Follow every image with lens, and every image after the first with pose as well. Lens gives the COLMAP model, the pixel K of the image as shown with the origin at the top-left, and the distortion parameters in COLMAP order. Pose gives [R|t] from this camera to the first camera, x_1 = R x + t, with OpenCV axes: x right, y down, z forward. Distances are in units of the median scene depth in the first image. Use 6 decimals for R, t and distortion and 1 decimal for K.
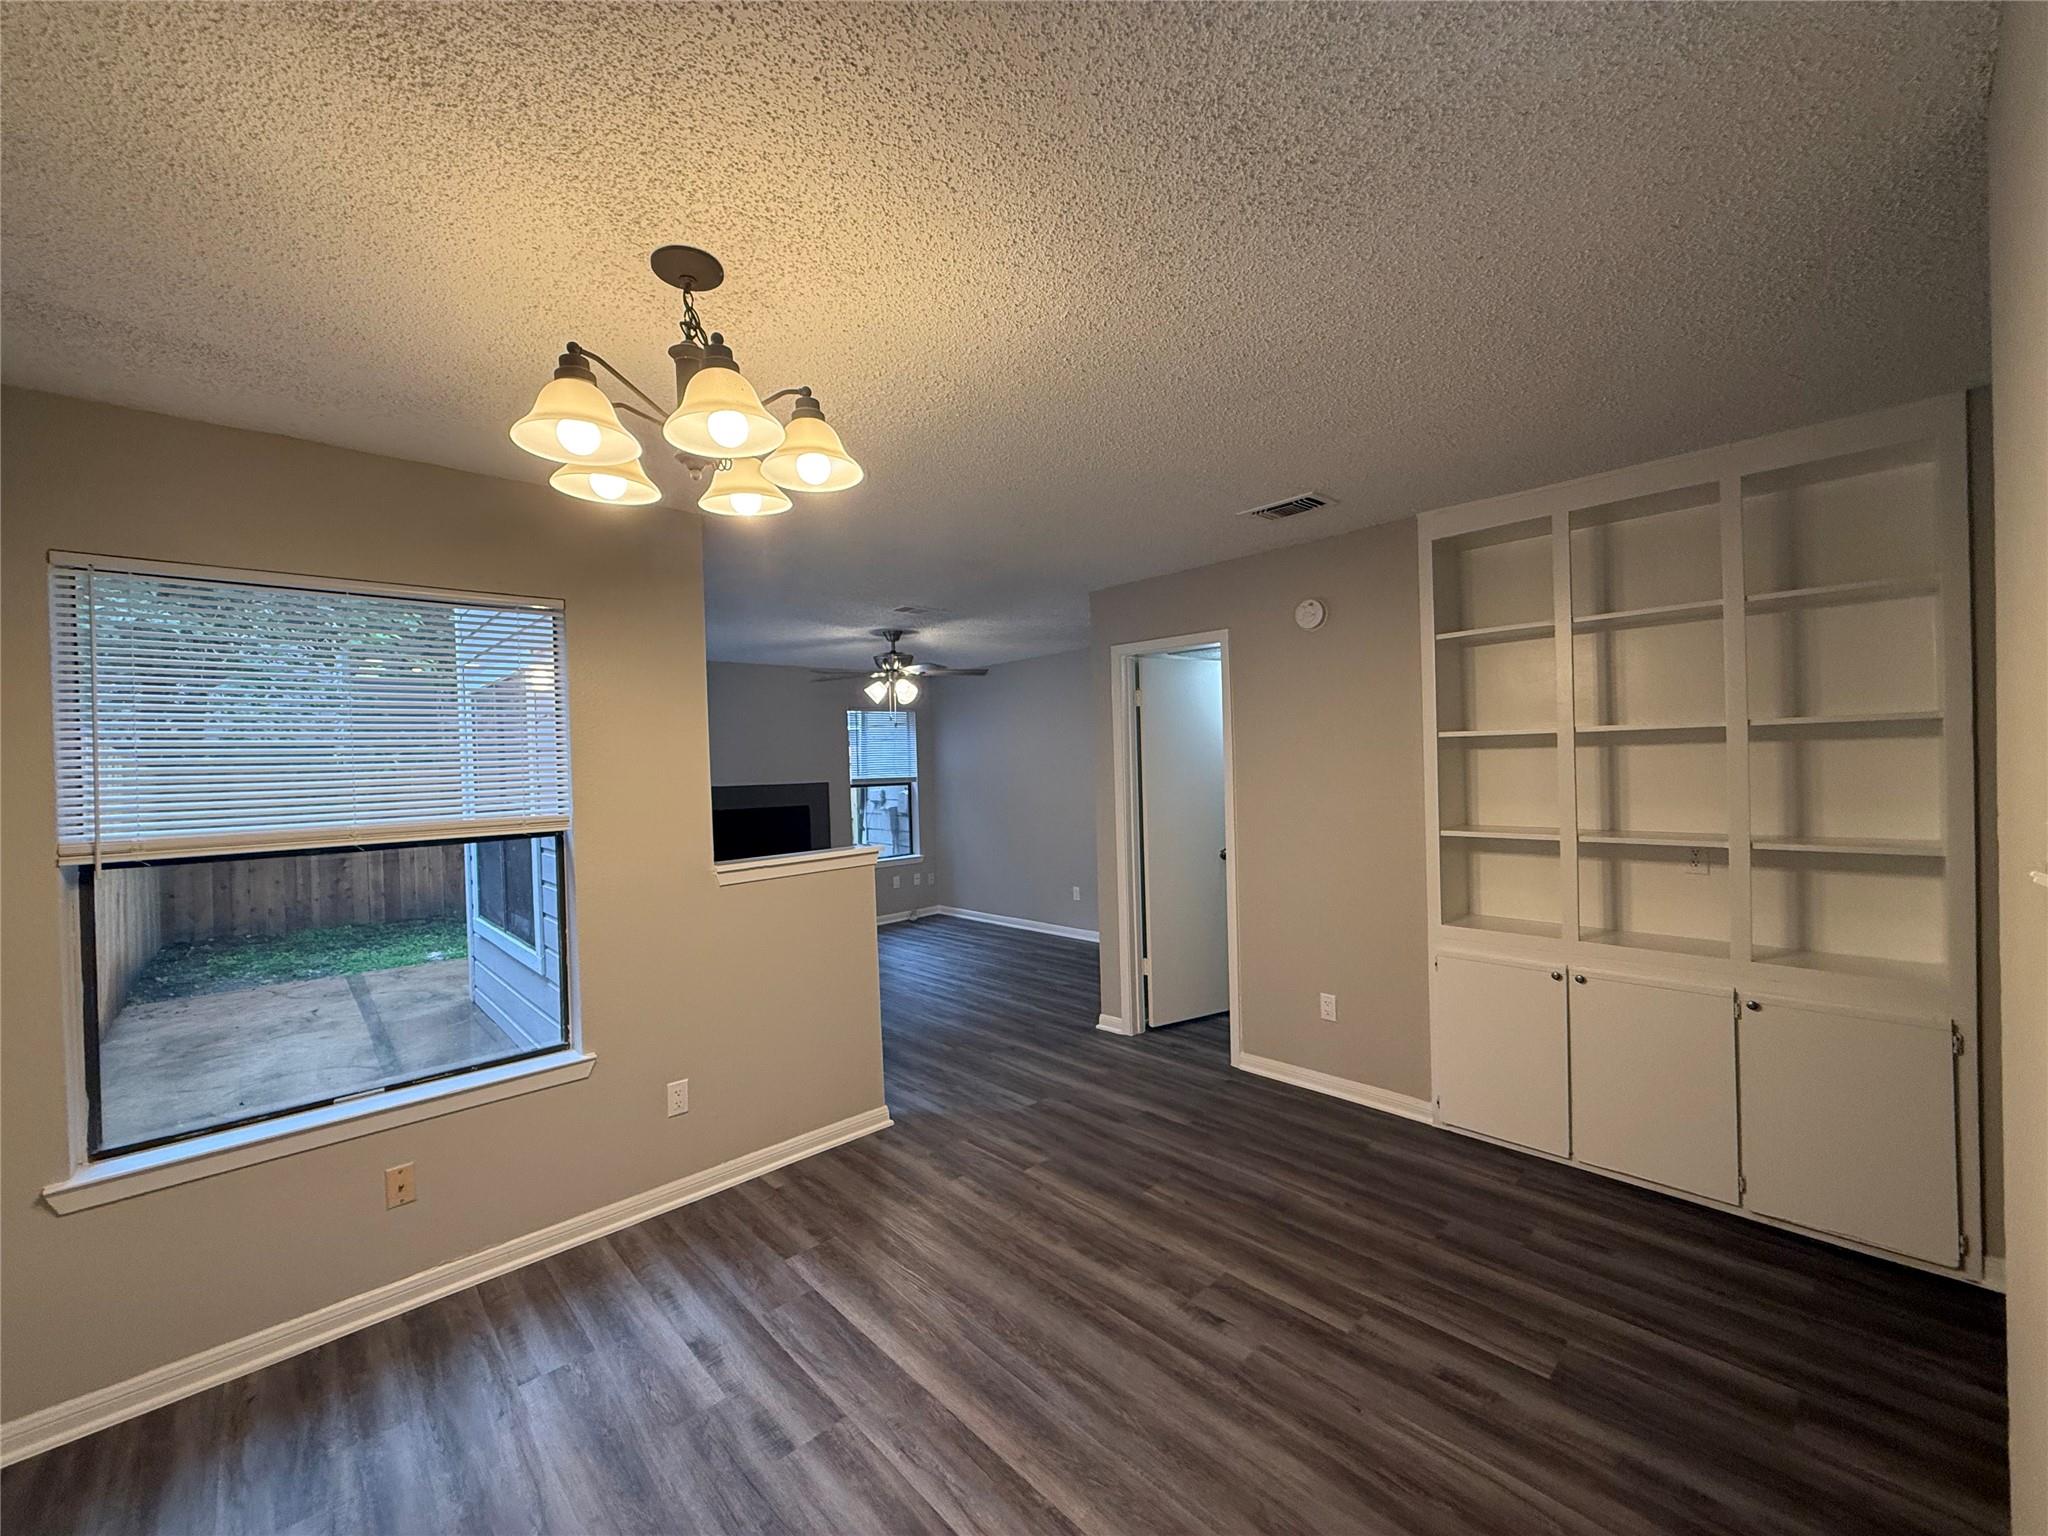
lens RADIAL K [[819.7, 0, 1027.4], [0, 819.7, 767.3], [0, 0, 1]] dist [0.000015, 0.000009]
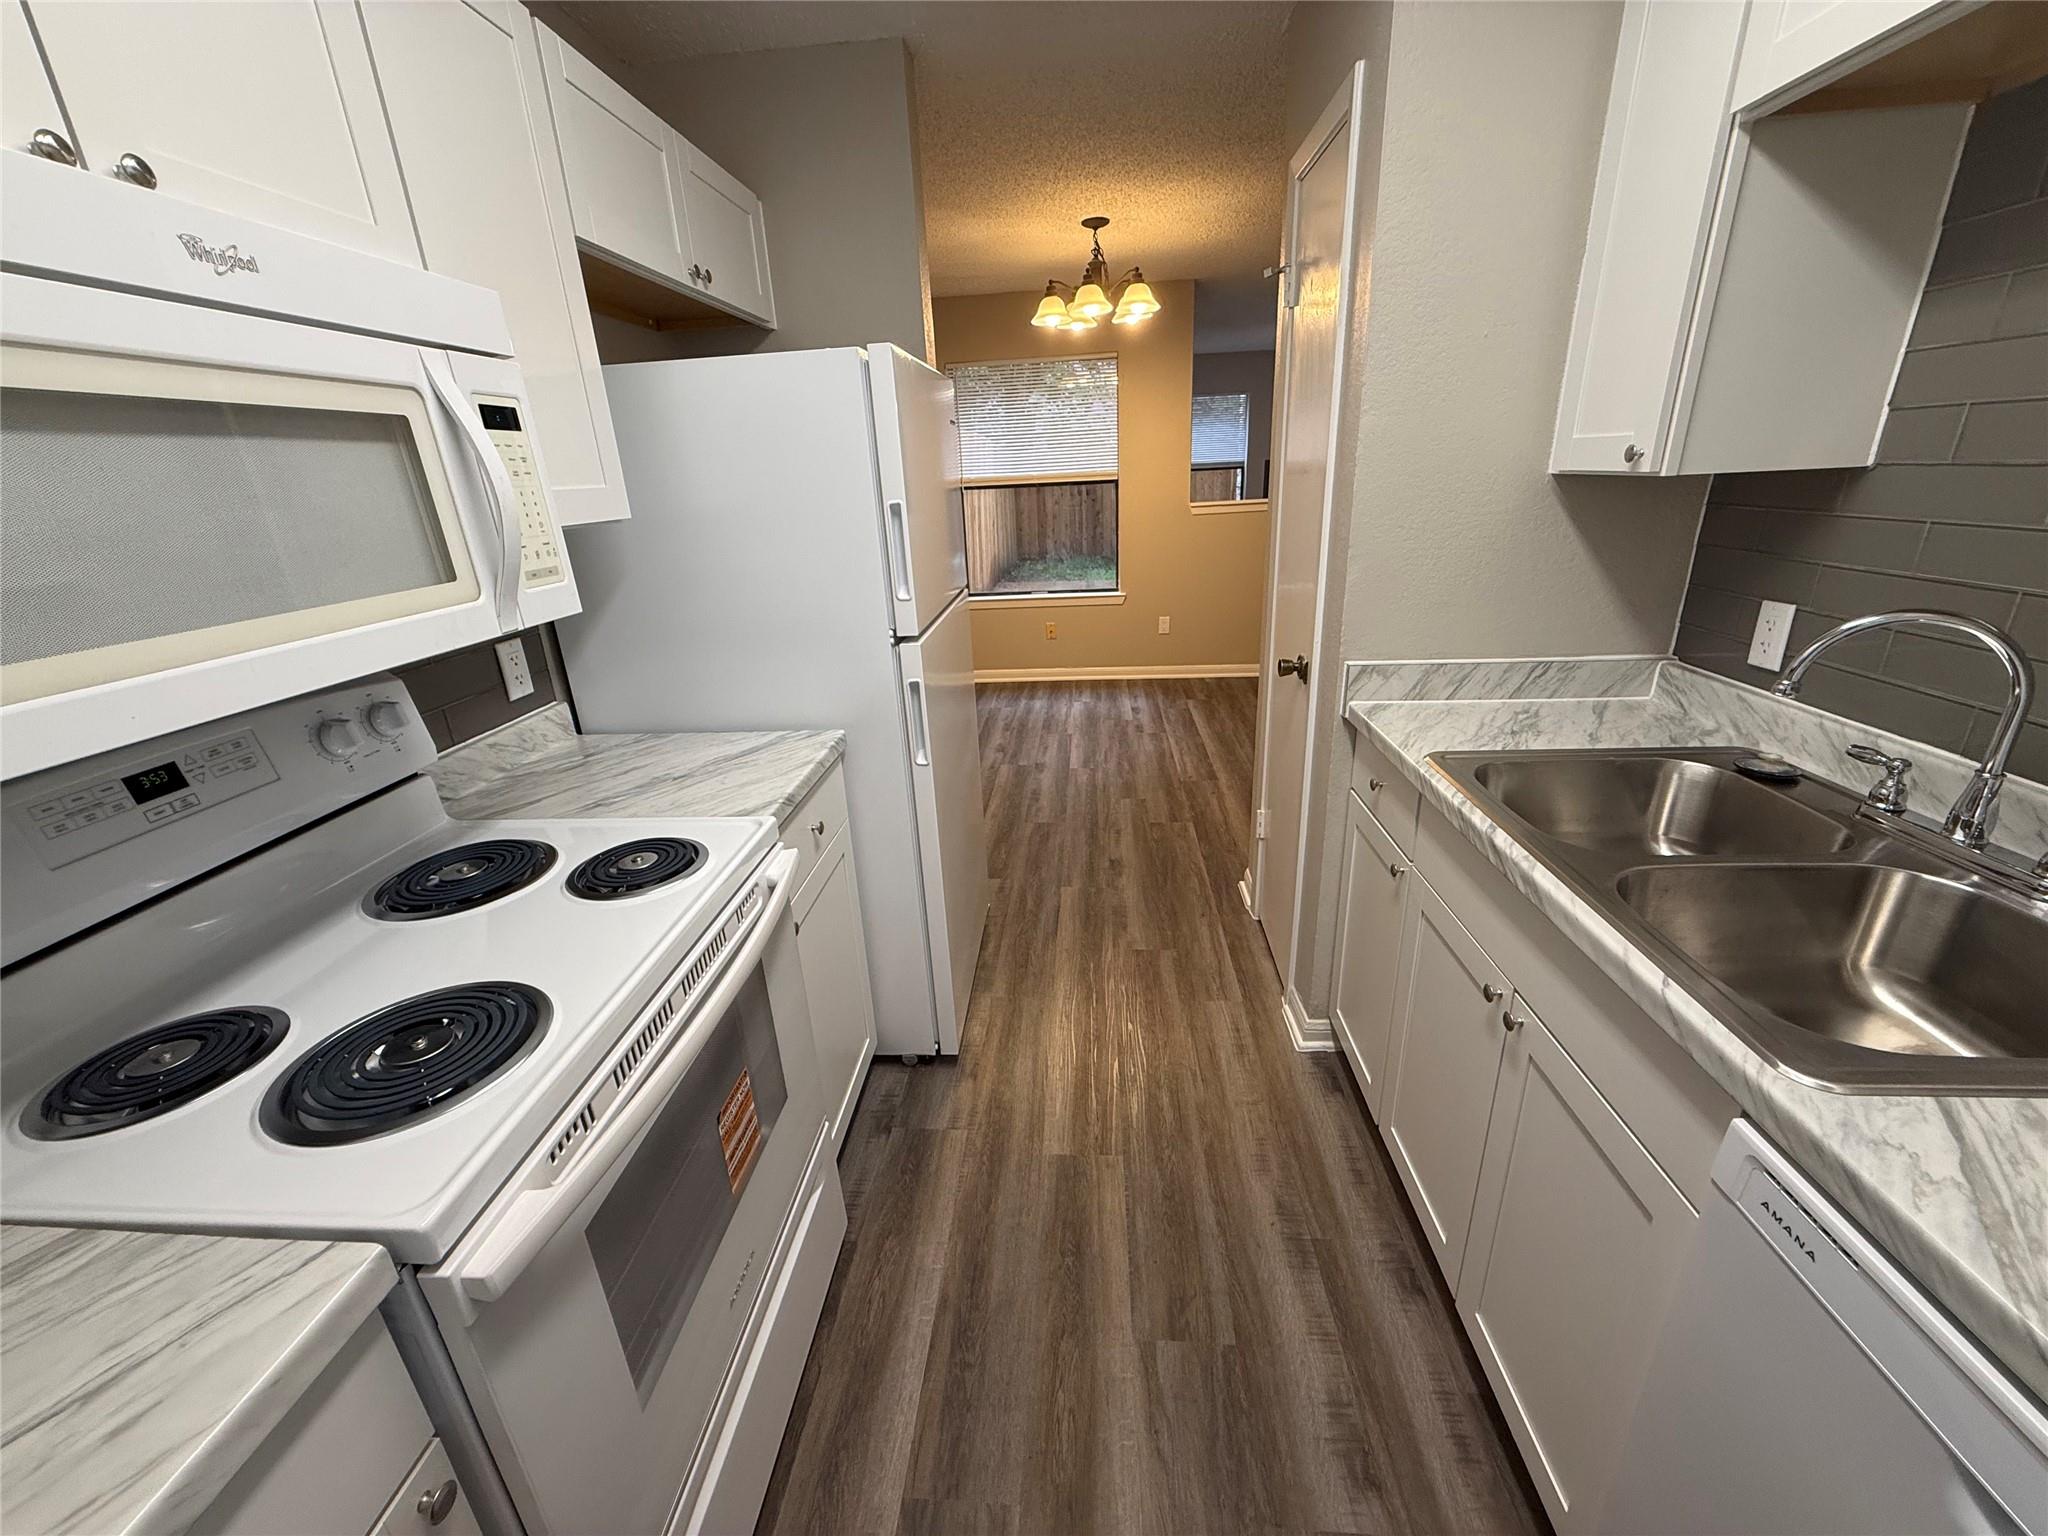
lens RADIAL K [[819.7, 0, 1022.8], [0, 819.7, 774.5], [0, 0, 1]] dist [0.000015, 0.000009]
pose [[0.673418, 0.256872, -0.693199, 1.145597], [0.022809, 0.930025, 0.366788, 0.009984], [0.738910, -0.262813, 0.620437, -0.807729]]
